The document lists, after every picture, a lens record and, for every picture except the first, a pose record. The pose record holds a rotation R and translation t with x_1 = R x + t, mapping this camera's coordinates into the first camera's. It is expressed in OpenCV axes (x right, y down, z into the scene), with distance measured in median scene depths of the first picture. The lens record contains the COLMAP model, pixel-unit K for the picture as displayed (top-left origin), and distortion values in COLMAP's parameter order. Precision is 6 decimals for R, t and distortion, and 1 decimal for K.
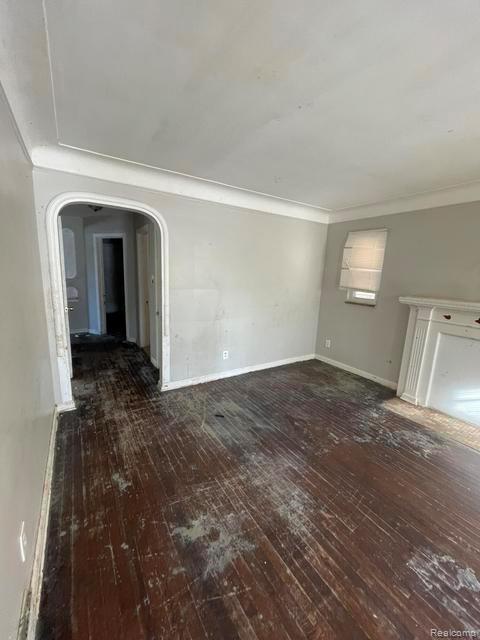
lens RADIAL K [[256.6, 0, 238.9], [0, 256.6, 319.3], [0, 0, 1]] dist [-0.006855, 0.002290]
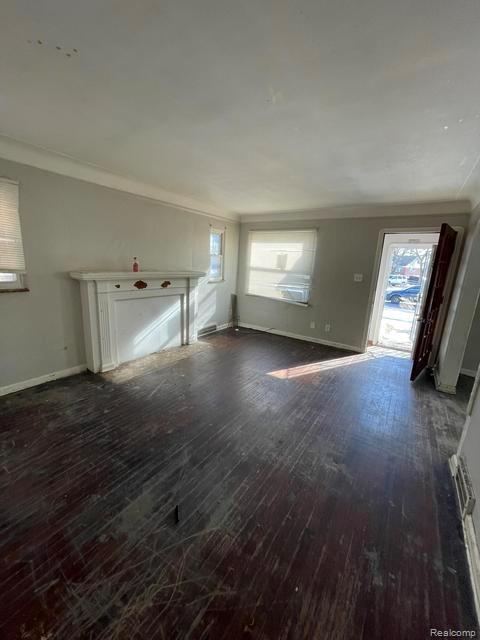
lens RADIAL K [[256.6, 0, 236.7], [0, 256.6, 319.3], [0, 0, 1]] dist [-0.006855, 0.002290]
pose [[-0.388731, -0.261298, 0.883522, -0.487956], [0.103774, 0.940423, 0.323784, -0.190909], [-0.915488, 0.217552, -0.338456, 0.922307]]
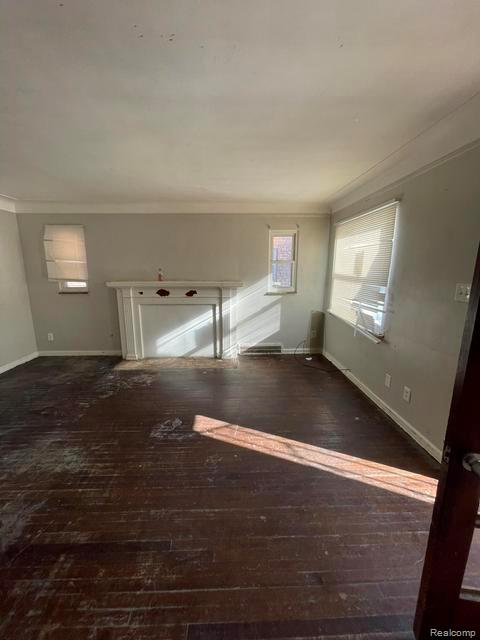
lens RADIAL K [[256.6, 0, 235.5], [0, 256.6, 316.8], [0, 0, 1]] dist [-0.006855, 0.002290]
pose [[0.514175, -0.203683, 0.833149, -0.145558], [0.180168, 0.975369, 0.127261, 0.034374], [-0.838549, 0.084672, 0.538207, -0.218754]]
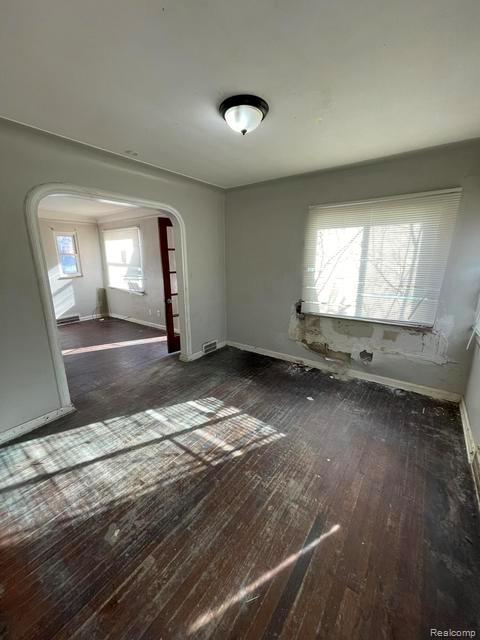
lens RADIAL K [[256.6, 0, 237.9], [0, 256.6, 318.2], [0, 0, 1]] dist [-0.006855, 0.002290]
pose [[-0.364357, -0.257917, 0.894831, -1.191149], [0.161914, 0.928703, 0.333607, -0.029186], [-0.917076, 0.266437, -0.296619, -0.183255]]
